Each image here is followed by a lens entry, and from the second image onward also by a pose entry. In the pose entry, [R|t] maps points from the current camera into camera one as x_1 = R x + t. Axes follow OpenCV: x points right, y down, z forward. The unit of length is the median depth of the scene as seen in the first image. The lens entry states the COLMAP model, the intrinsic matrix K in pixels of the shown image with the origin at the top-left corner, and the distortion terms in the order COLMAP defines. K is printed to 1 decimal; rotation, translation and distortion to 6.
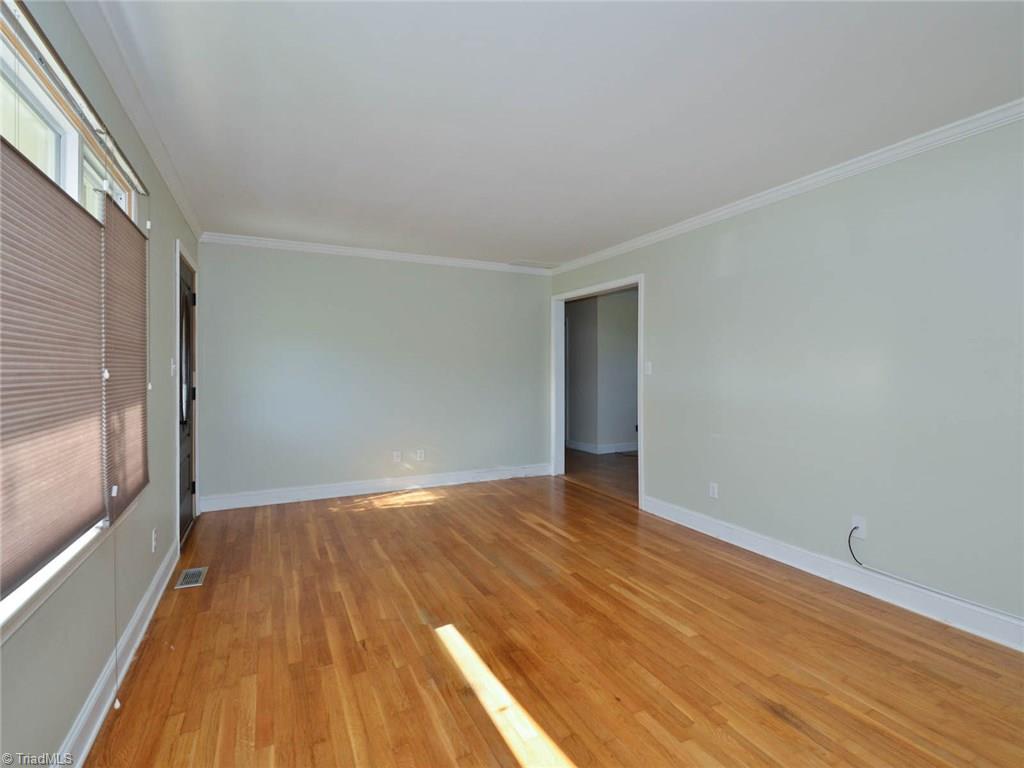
lens RADIAL K [[523.0, 0, 554.3], [0, 523.0, 381.0], [0, 0, 1]] dist [-0.001784, -0.000888]
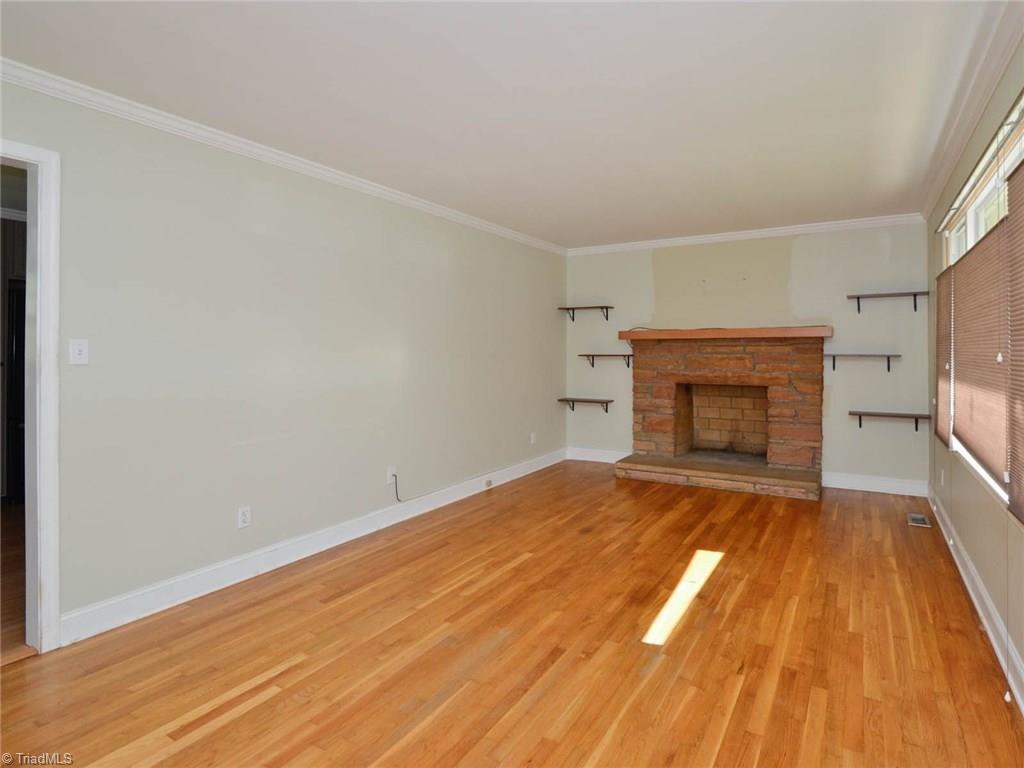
lens RADIAL K [[523.0, 0, 554.3], [0, 523.0, 381.0], [0, 0, 1]] dist [-0.001784, -0.000888]
pose [[-0.516264, -0.047552, 0.855108, -0.720069], [0.022010, 0.997391, 0.068753, -0.033044], [-0.856146, 0.054315, -0.513871, 1.311182]]
